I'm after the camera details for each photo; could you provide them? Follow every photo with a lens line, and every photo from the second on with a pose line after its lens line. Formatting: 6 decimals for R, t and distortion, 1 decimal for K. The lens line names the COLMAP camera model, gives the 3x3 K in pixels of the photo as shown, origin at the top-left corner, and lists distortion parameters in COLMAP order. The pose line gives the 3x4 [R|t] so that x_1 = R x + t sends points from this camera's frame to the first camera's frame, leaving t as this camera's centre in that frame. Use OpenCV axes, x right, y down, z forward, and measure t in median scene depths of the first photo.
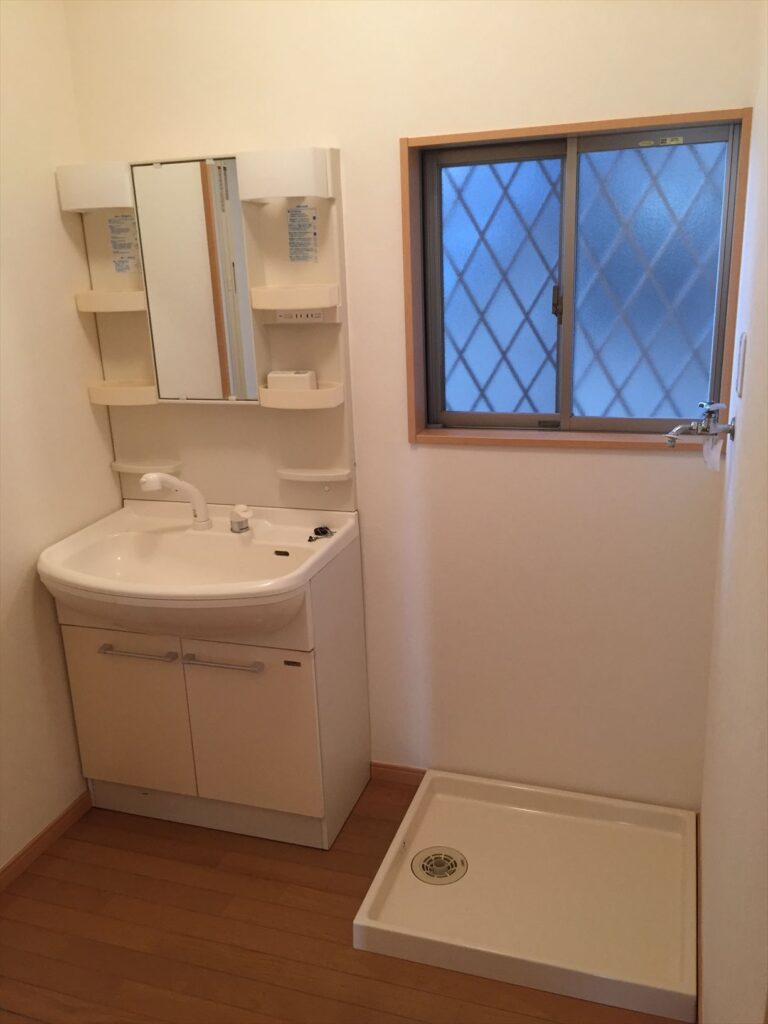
lens RADIAL K [[868.9, 0, 383.1], [0, 868.9, 513.4], [0, 0, 1]] dist [0.021213, 0.010383]
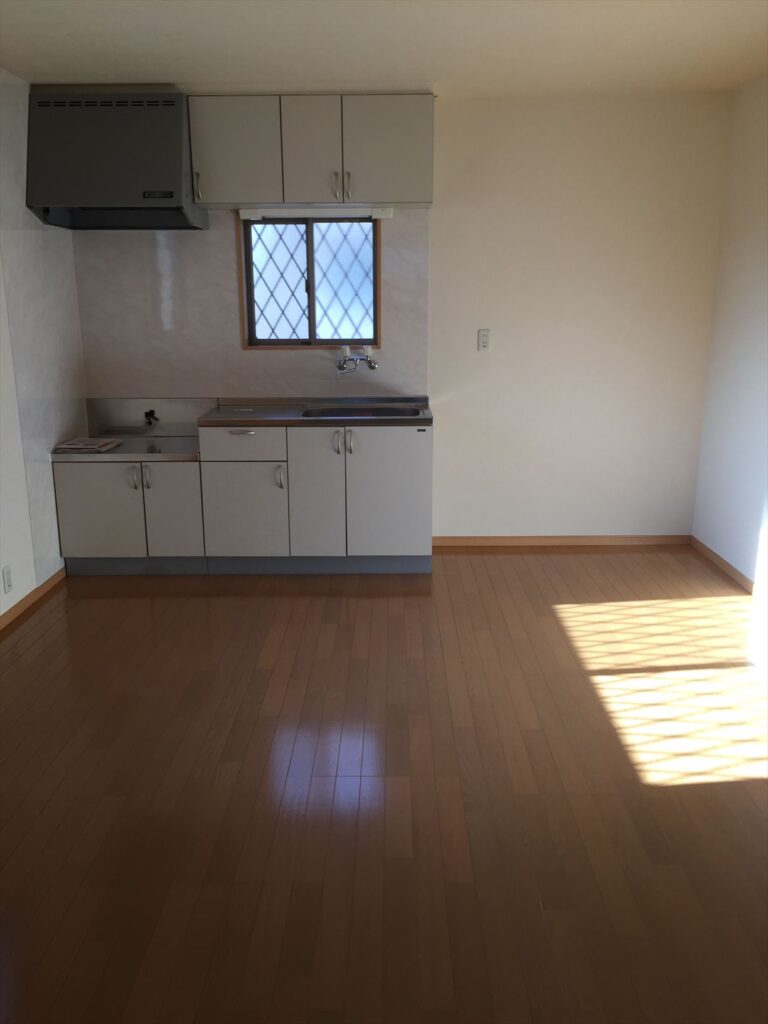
lens RADIAL K [[868.9, 0, 386.2], [0, 868.9, 511.8], [0, 0, 1]] dist [0.021213, 0.010383]
pose [[0.951970, -0.039439, 0.303641, -0.292831], [0.058402, 0.996852, -0.053621, 0.443936], [-0.300570, 0.068779, 0.951277, -1.093618]]
